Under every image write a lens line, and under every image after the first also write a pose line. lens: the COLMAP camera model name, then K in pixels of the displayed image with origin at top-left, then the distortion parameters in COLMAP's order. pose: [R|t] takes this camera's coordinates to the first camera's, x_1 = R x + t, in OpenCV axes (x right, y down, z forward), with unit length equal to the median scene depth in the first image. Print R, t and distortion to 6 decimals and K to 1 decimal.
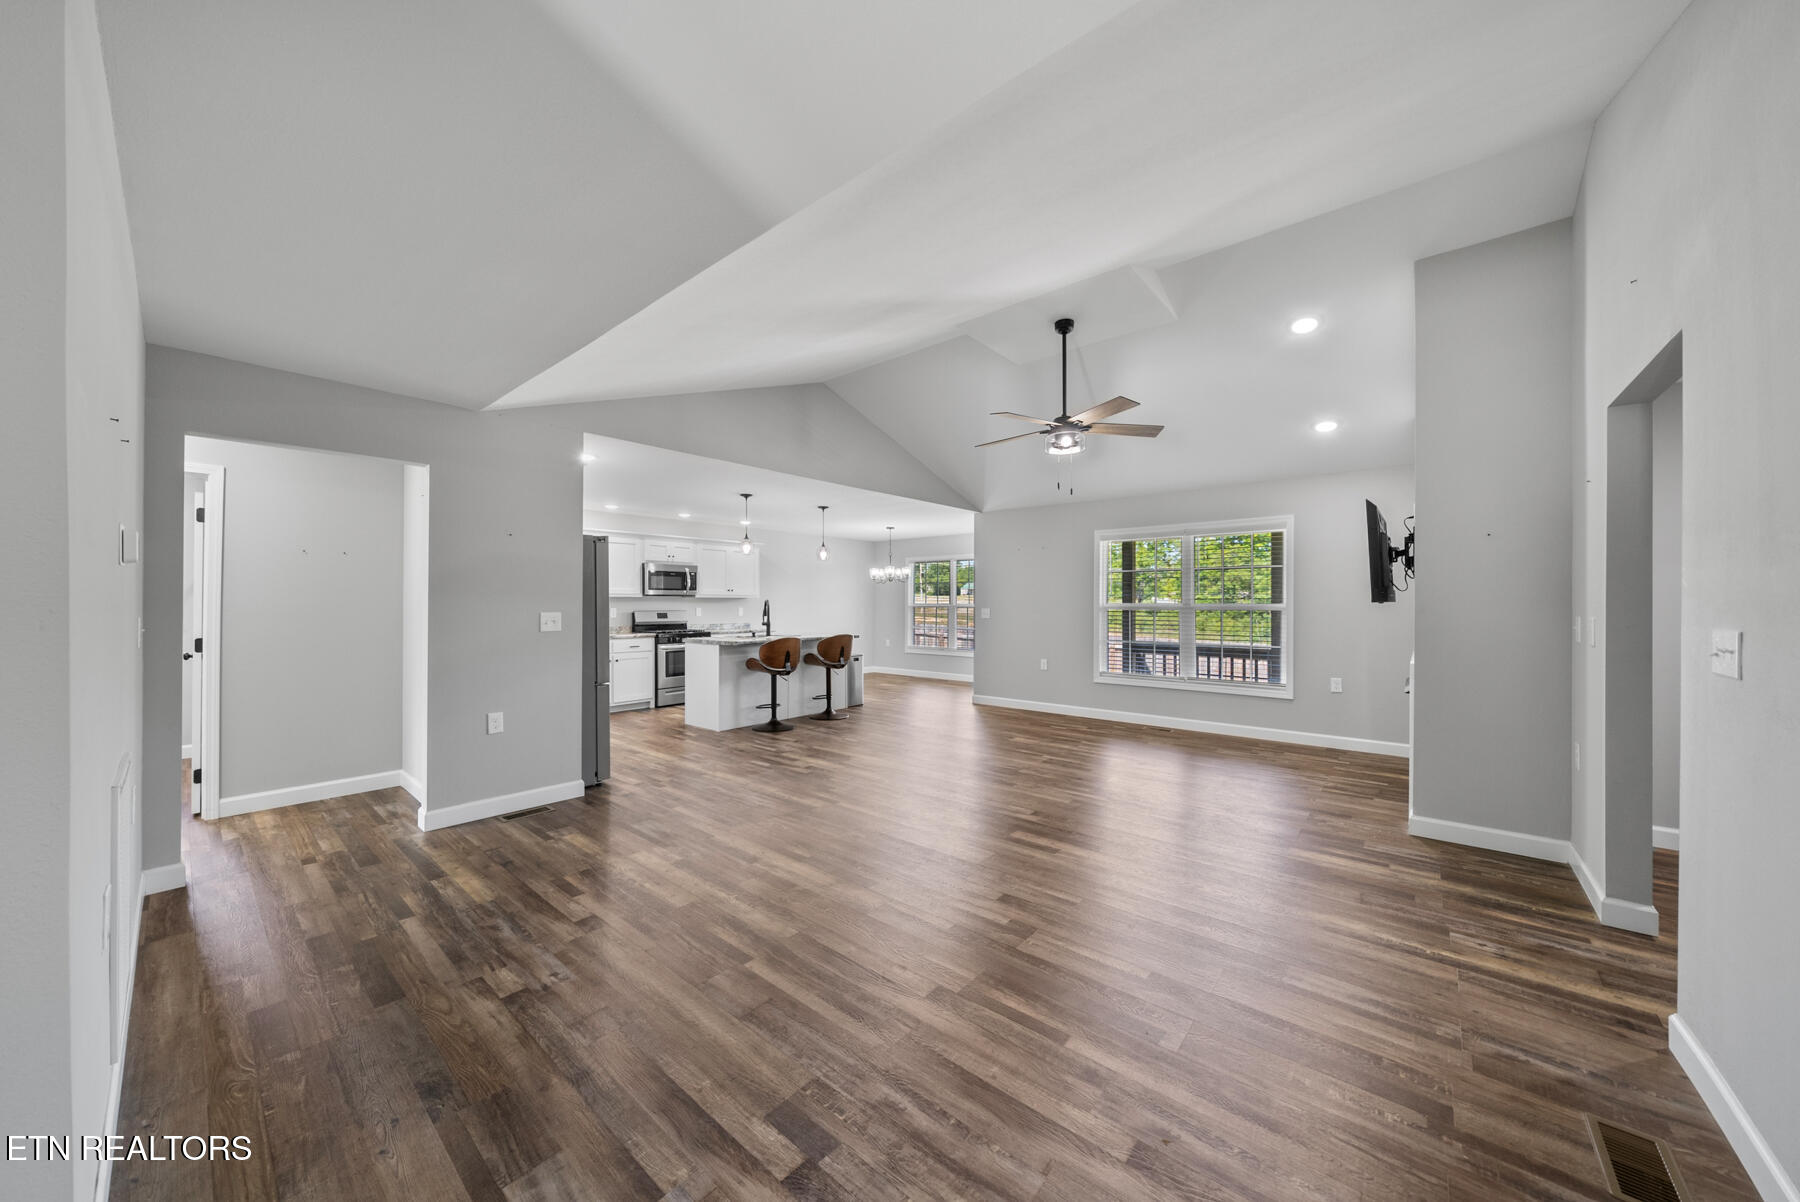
lens RADIAL K [[623.7, 0, 890.9], [0, 623.7, 598.9], [0, 0, 1]] dist [-0.004525, 0.000210]
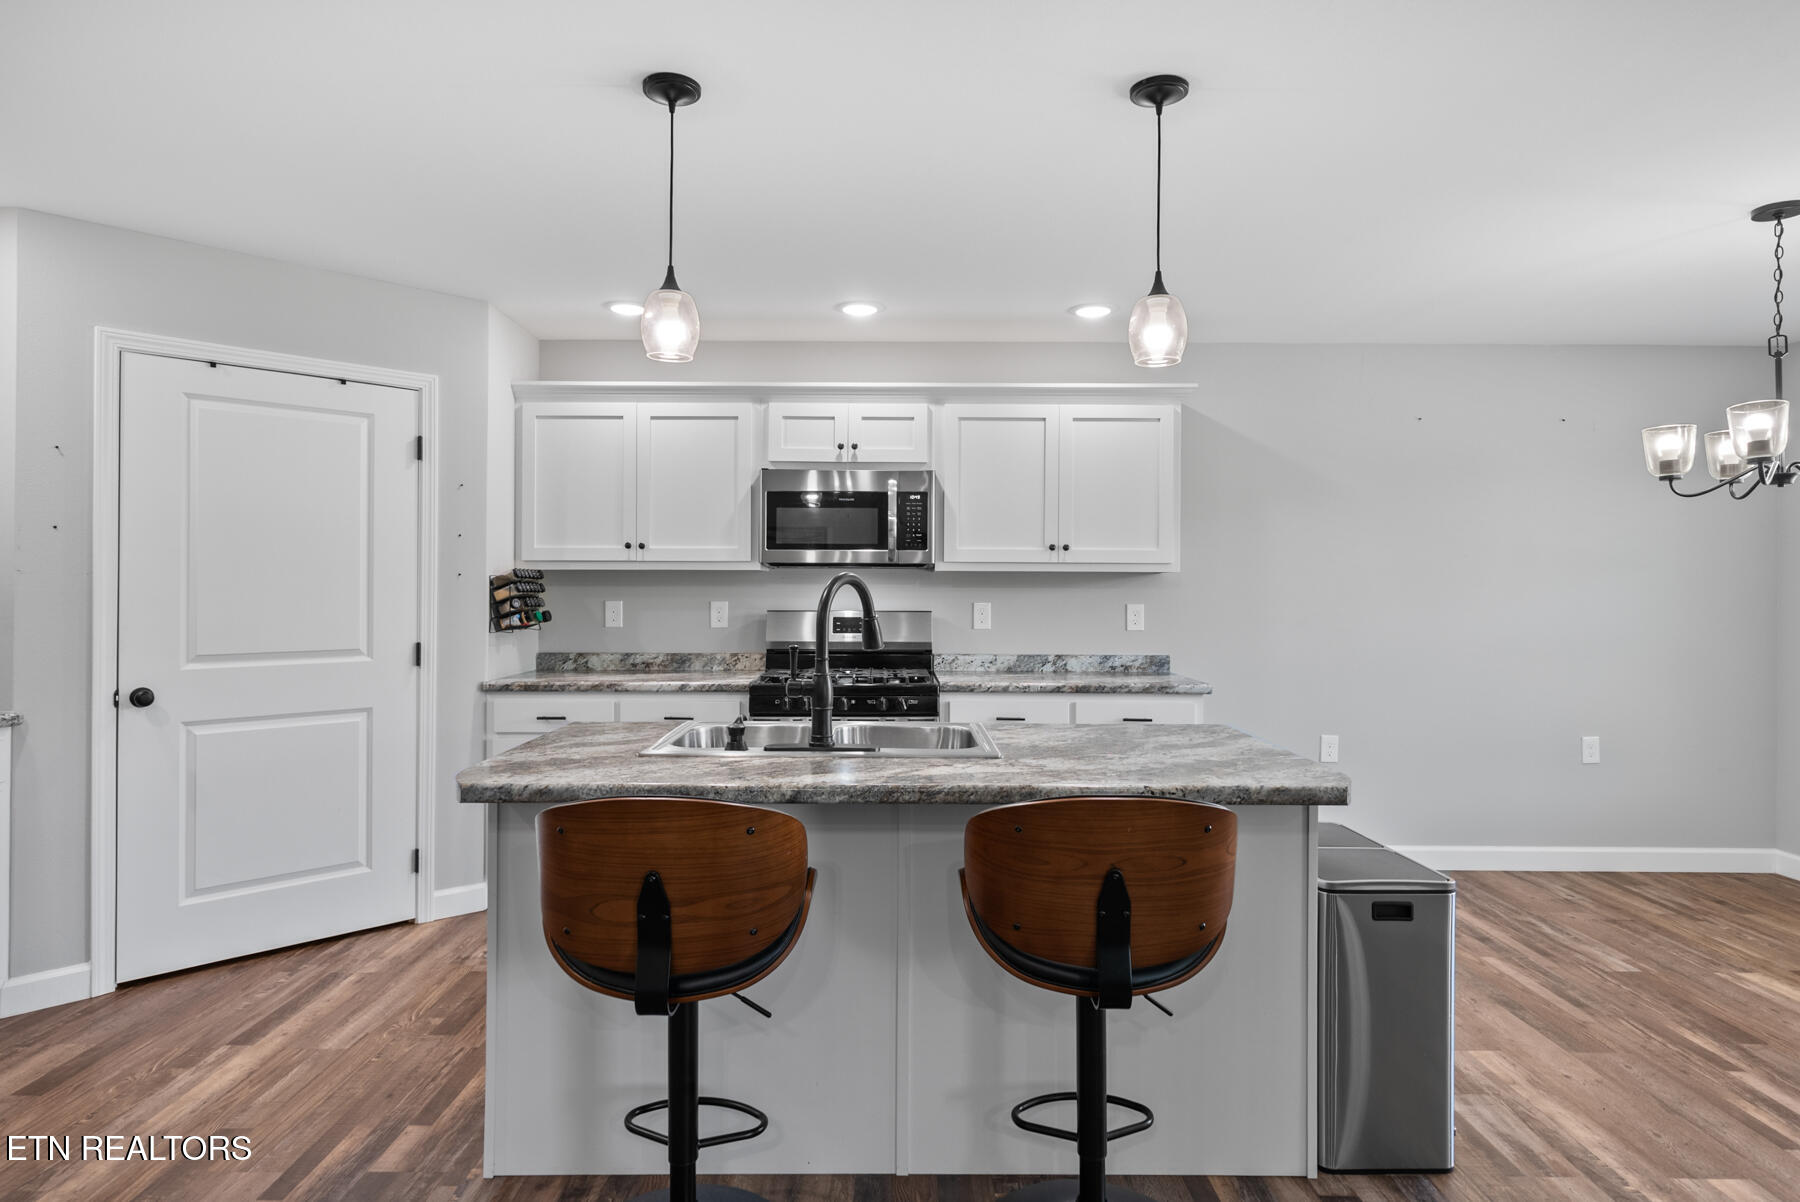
lens RADIAL K [[1000.8, 0, 900.1], [0, 1000.8, 583.5], [0, 0, 1]] dist [0.000595, 0.001638]
pose [[0.655484, 0.002655, -0.755204, 0.076615], [-0.000629, 0.999995, 0.002970, 0.002899], [0.755209, -0.001472, 0.655483, 0.812215]]
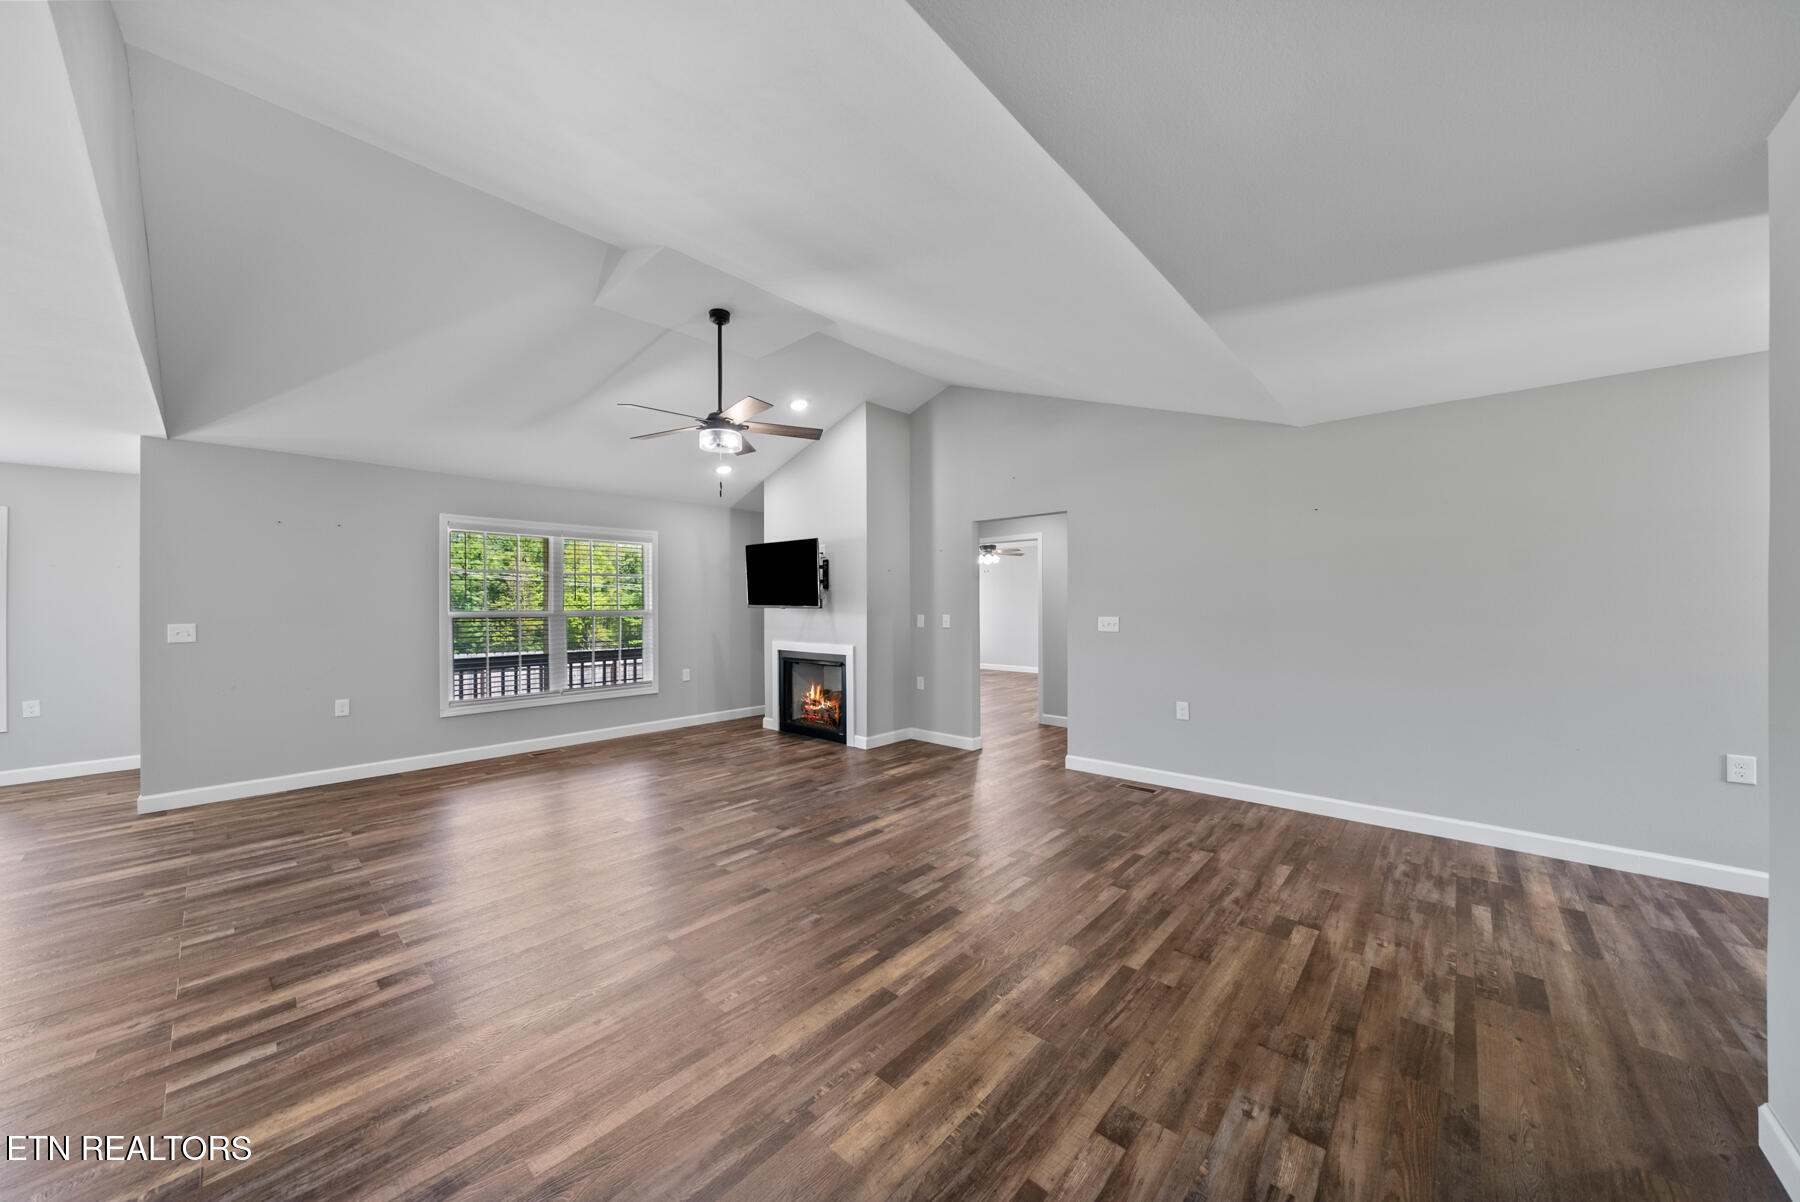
lens RADIAL K [[623.7, 0, 897.1], [0, 623.7, 600.4], [0, 0, 1]] dist [-0.004525, 0.000210]
pose [[0.025443, 0.003872, 0.999669, -0.416887], [-0.001864, 0.999991, -0.003825, -0.004880], [-0.999675, -0.001766, 0.025450, 0.449045]]
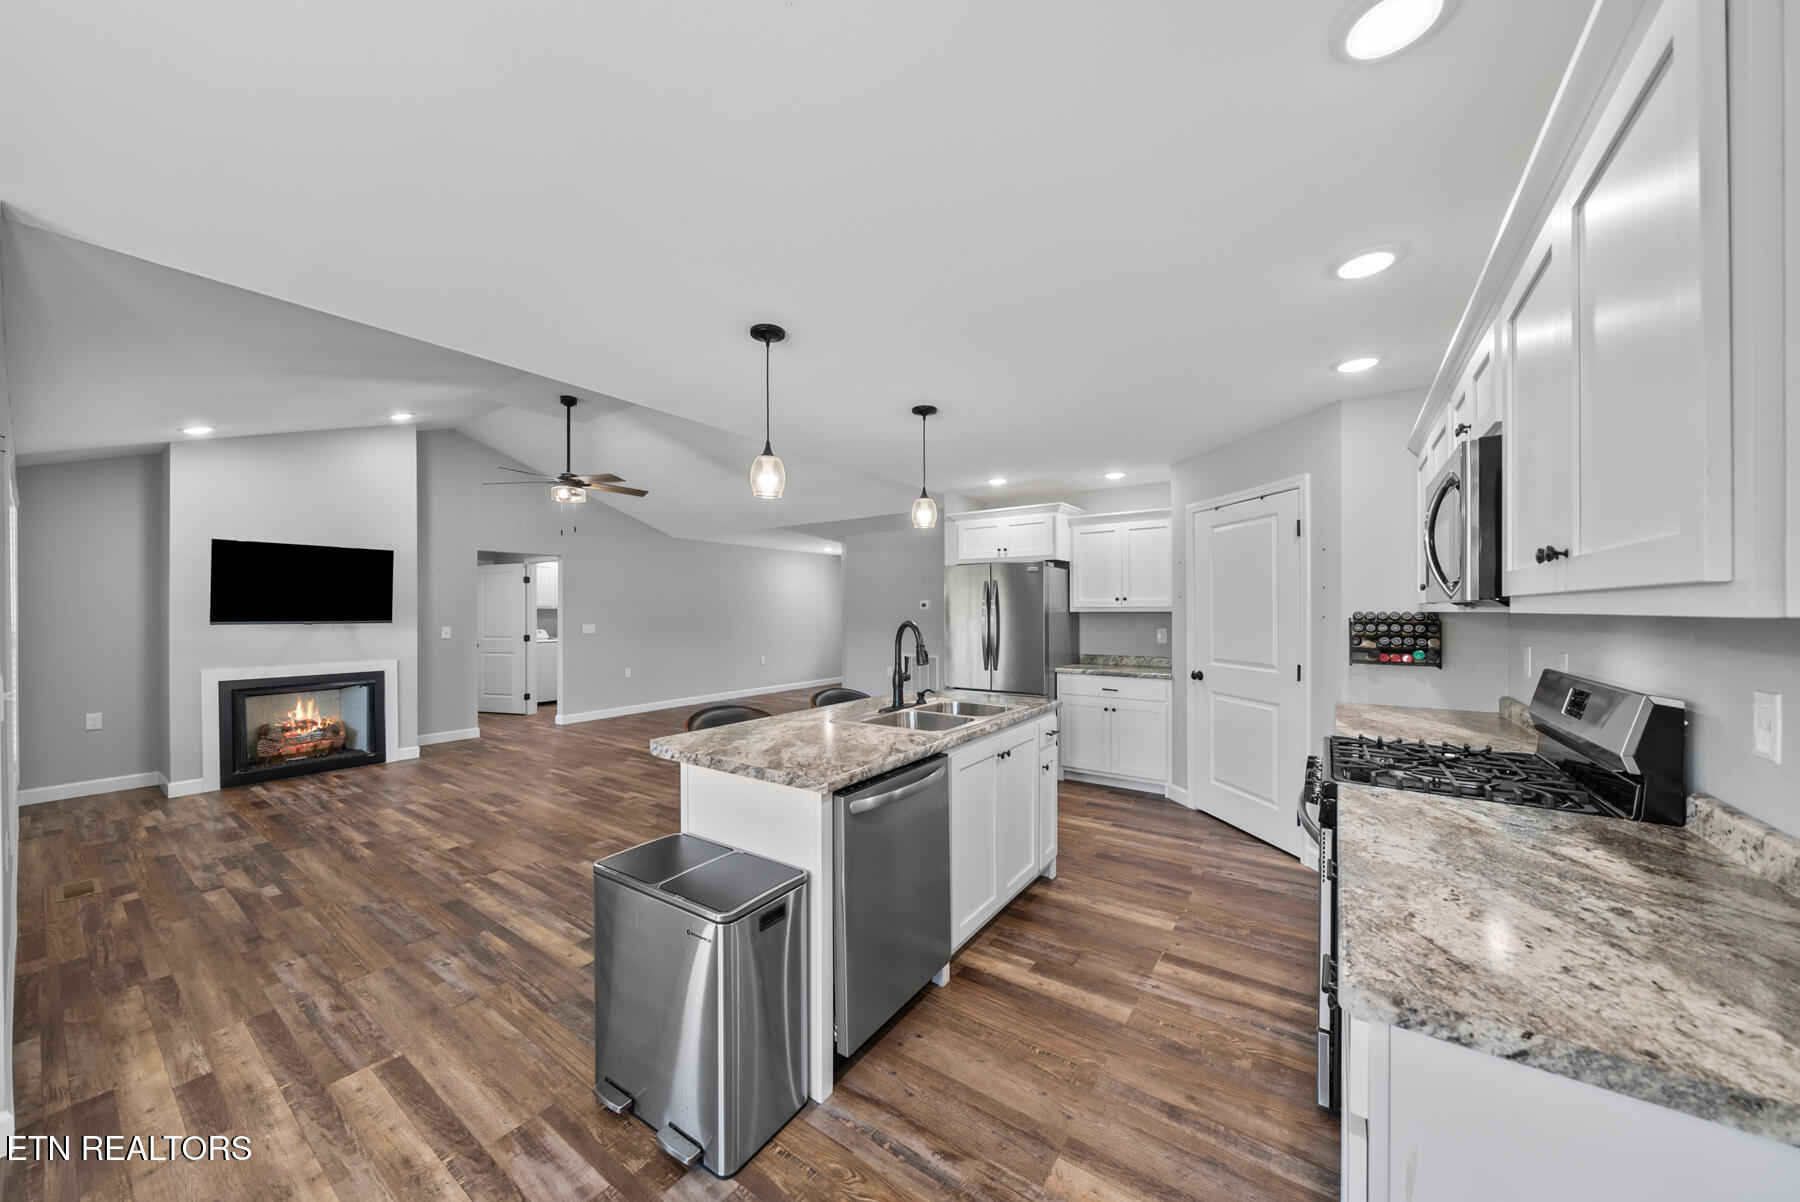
lens RADIAL K [[623.7, 0, 890.1], [0, 623.7, 610.7], [0, 0, 1]] dist [-0.004525, 0.000210]
pose [[-0.996188, 0.005713, -0.087047, -0.158232], [0.006102, 0.999973, -0.004204, -0.005051], [0.087021, -0.004719, -0.996195, 1.447279]]
